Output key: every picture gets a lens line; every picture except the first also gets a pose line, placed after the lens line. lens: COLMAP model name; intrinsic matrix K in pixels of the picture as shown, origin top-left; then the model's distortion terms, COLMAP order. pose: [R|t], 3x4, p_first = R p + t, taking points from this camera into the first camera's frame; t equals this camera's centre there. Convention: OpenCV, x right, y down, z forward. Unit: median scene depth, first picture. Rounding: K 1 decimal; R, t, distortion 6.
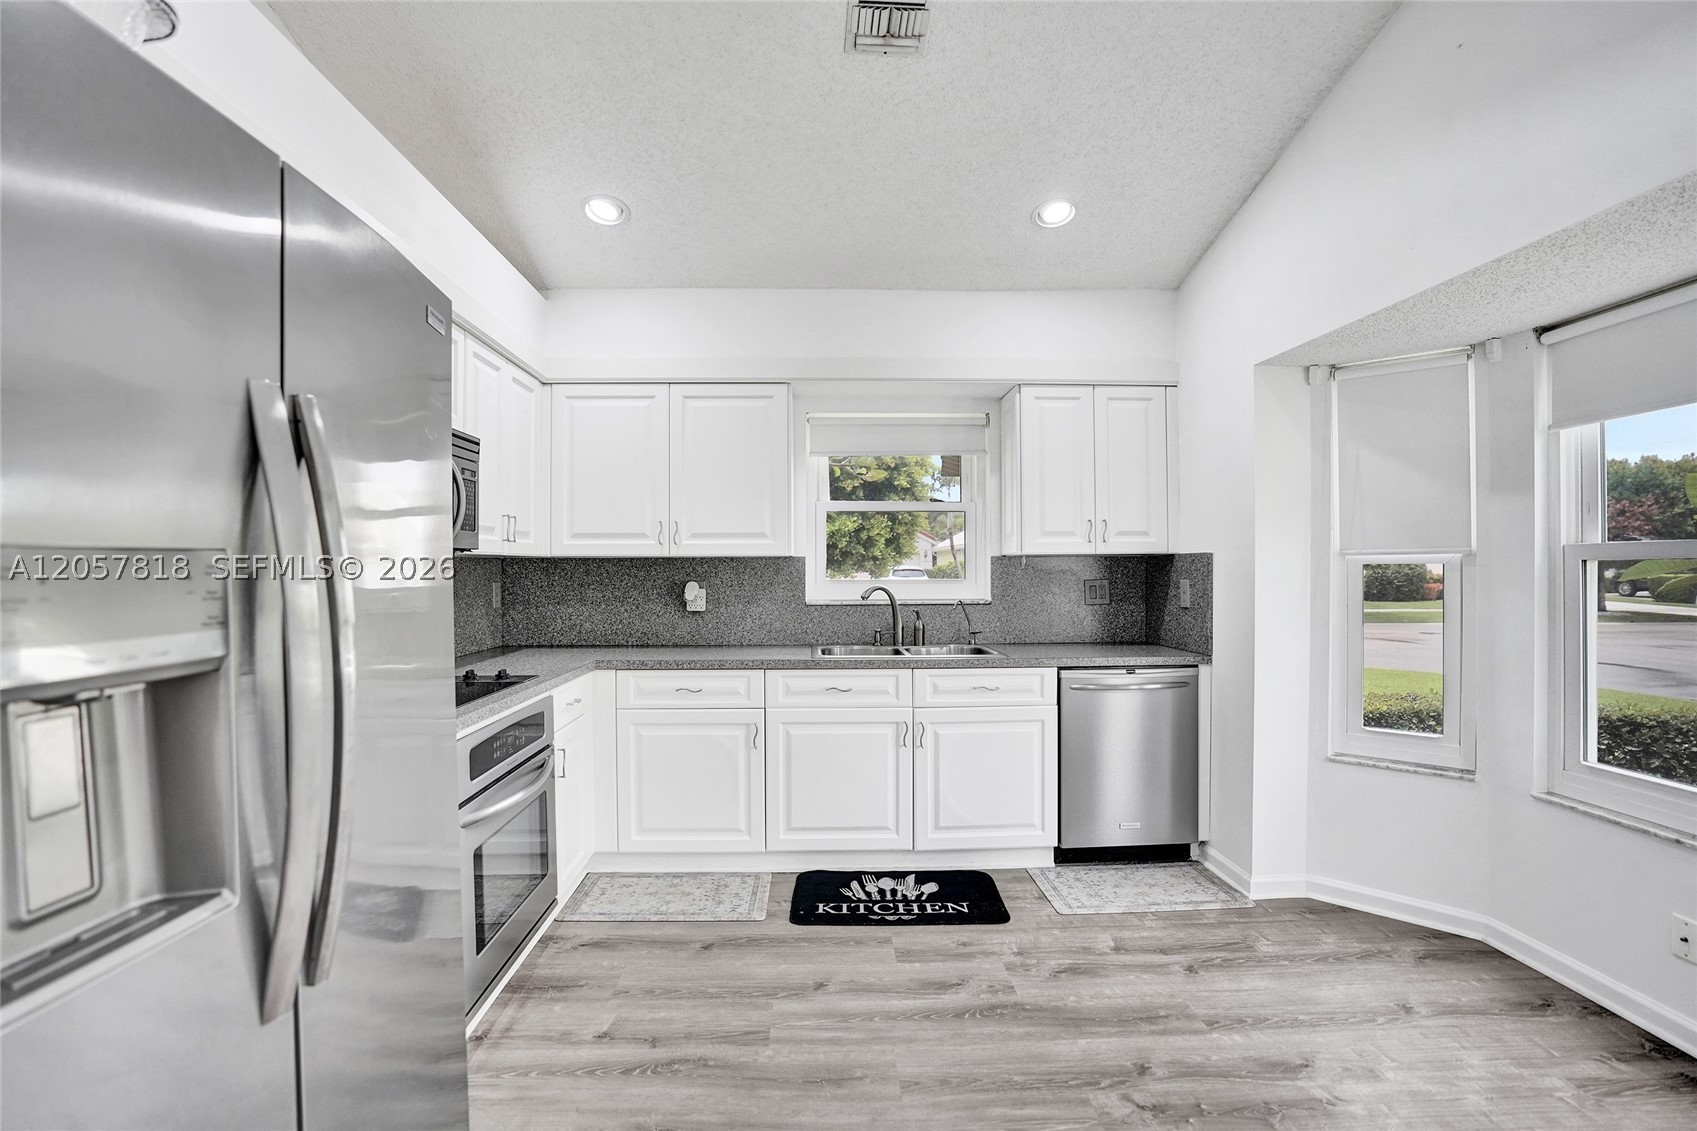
lens RADIAL K [[799.1, 0, 847.3], [0, 799.1, 566.1], [0, 0, 1]] dist [-0.040937, 0.013858]
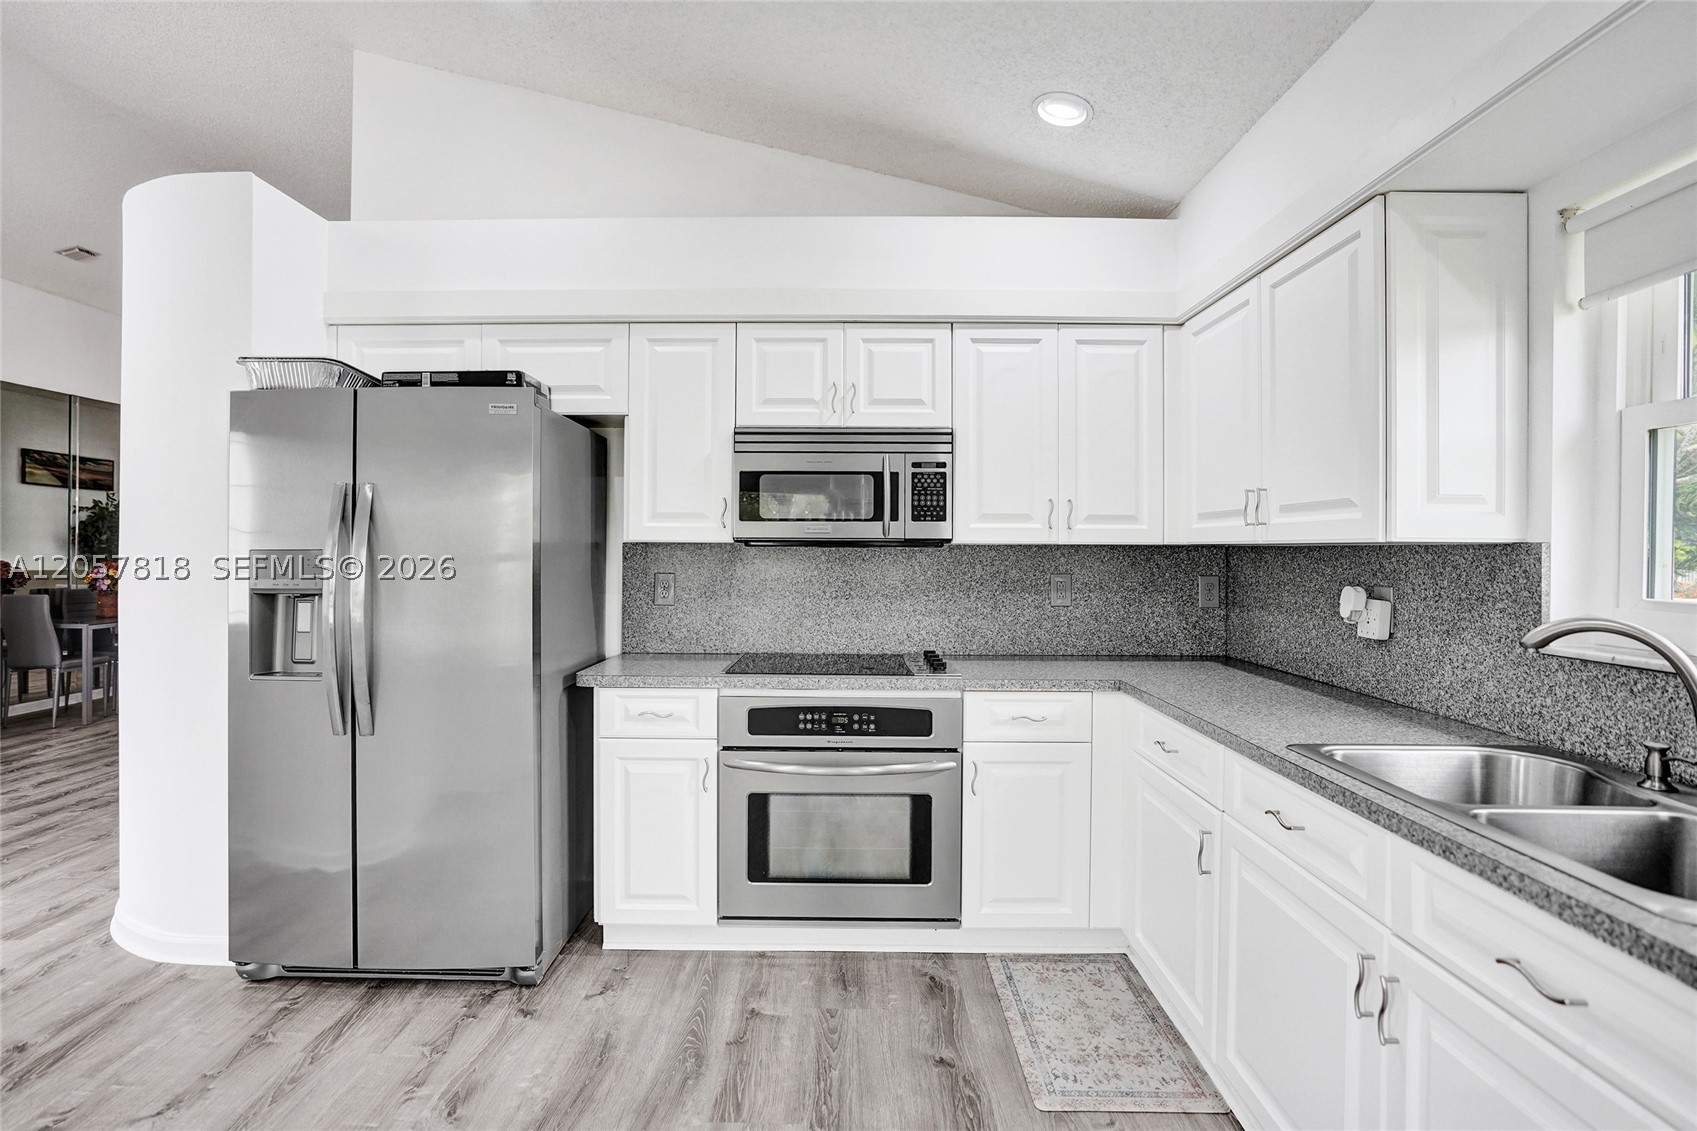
lens RADIAL K [[852.0, 0, 828.5], [0, 852.0, 542.6], [0, 0, 1]] dist [-0.027855, 0.000166]
pose [[-0.063022, -0.004611, -0.998001, 0.572071], [-0.005992, 0.999973, -0.004241, -0.010025], [0.997994, 0.005712, -0.063048, 0.844820]]
